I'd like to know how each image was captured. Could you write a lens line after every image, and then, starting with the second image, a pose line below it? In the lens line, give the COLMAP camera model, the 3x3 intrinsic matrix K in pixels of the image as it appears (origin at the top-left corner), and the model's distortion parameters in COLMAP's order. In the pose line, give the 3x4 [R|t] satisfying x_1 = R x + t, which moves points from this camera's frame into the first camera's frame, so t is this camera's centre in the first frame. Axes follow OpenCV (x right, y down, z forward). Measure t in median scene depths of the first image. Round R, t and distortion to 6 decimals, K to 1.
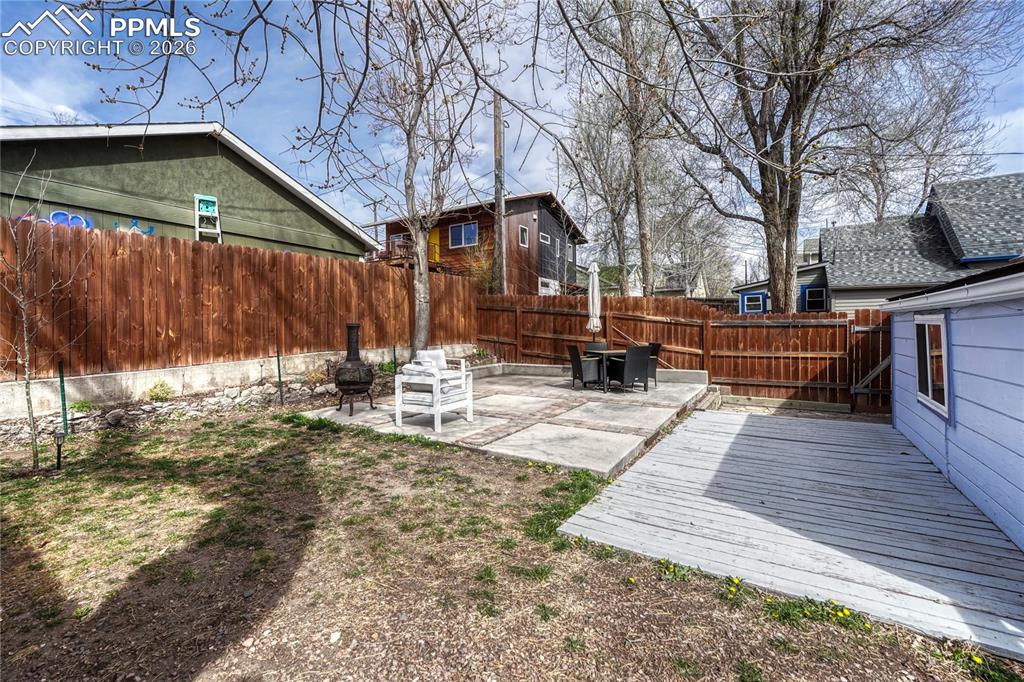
lens RADIAL K [[433.5, 0, 513.5], [0, 433.5, 334.7], [0, 0, 1]] dist [-0.000687, -0.000053]
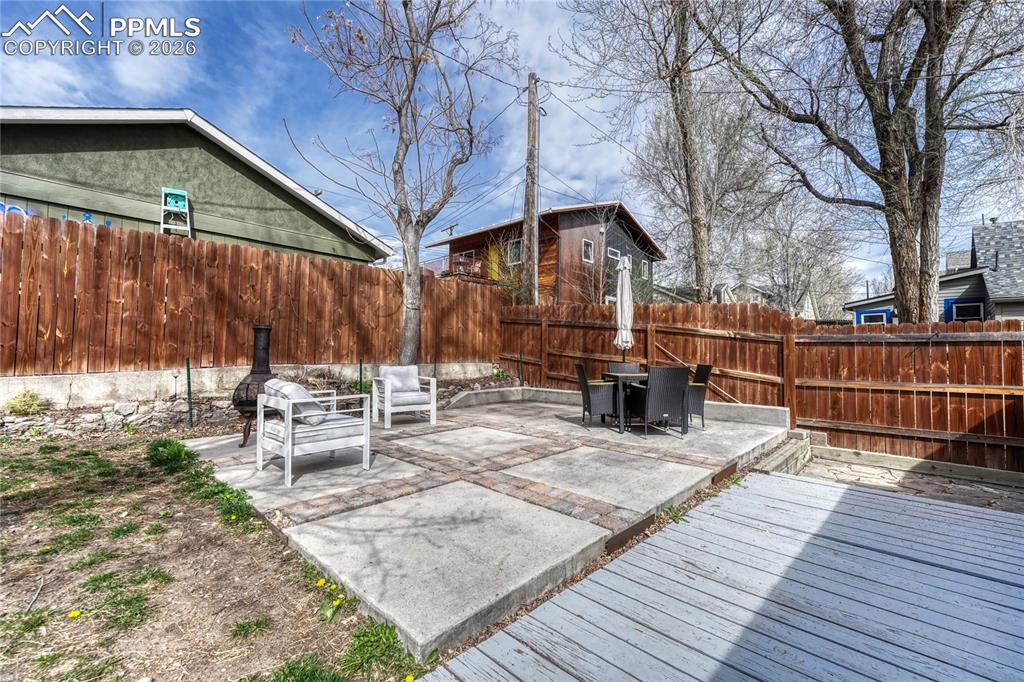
lens RADIAL K [[431.6, 0, 512.0], [0, 431.6, 341.0], [0, 0, 1]] dist [-0.001598, 0.000172]
pose [[0.979793, 0.014930, -0.199456, 0.154654], [-0.023617, 0.998870, -0.041248, 0.016590], [0.198615, 0.045125, 0.979038, 0.243345]]
